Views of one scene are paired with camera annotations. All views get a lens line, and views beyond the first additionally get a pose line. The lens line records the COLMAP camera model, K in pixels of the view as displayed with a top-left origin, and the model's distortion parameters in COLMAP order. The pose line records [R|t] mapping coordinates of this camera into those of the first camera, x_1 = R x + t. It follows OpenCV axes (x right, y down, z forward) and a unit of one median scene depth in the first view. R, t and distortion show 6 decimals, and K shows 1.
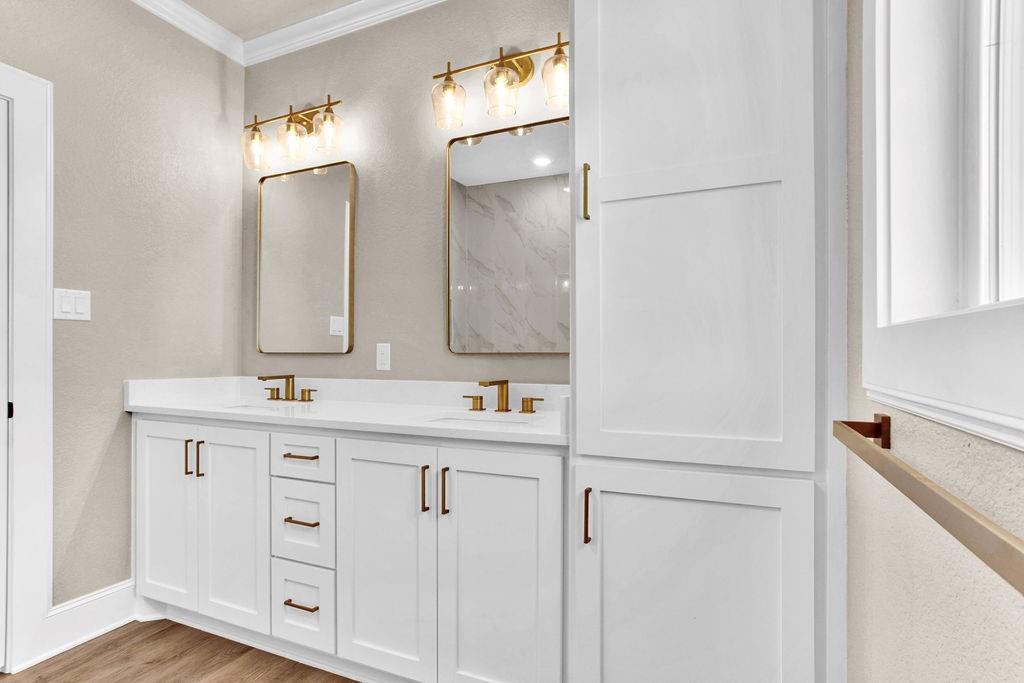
lens RADIAL K [[496.1, 0, 512.0], [0, 496.1, 341.5], [0, 0, 1]] dist [-0.032162, 0.000420]
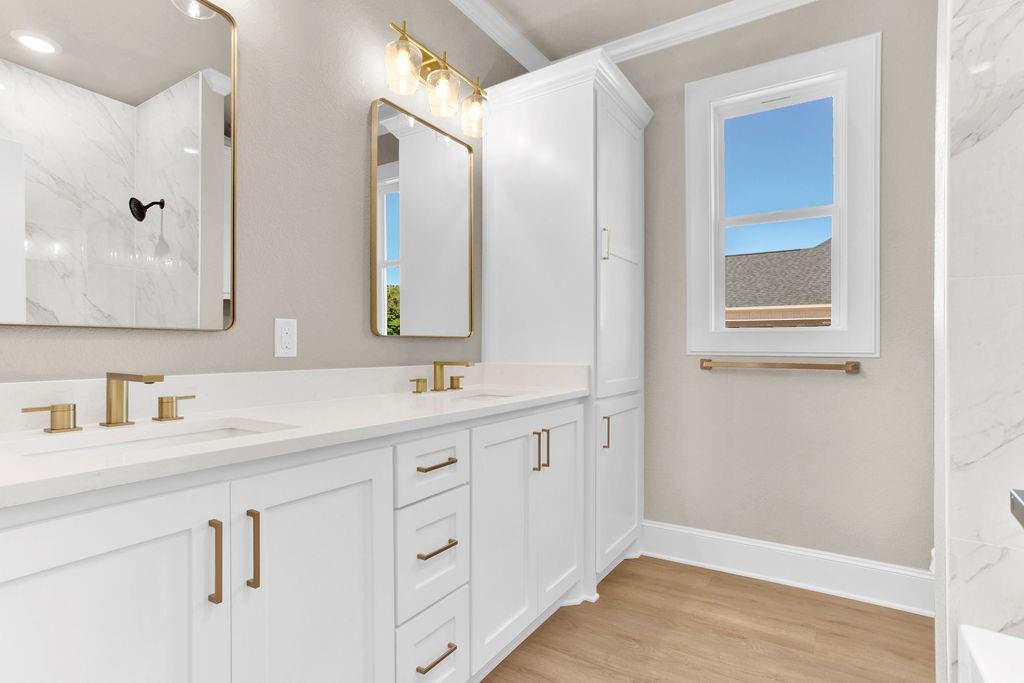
lens RADIAL K [[496.1, 0, 512.0], [0, 496.1, 341.5], [0, 0, 1]] dist [-0.032162, 0.000420]
pose [[0.185603, 0.014523, 0.982518, -1.124710], [-0.024302, 0.999653, -0.010185, 0.045902], [-0.982324, -0.021987, 0.185891, 0.721844]]
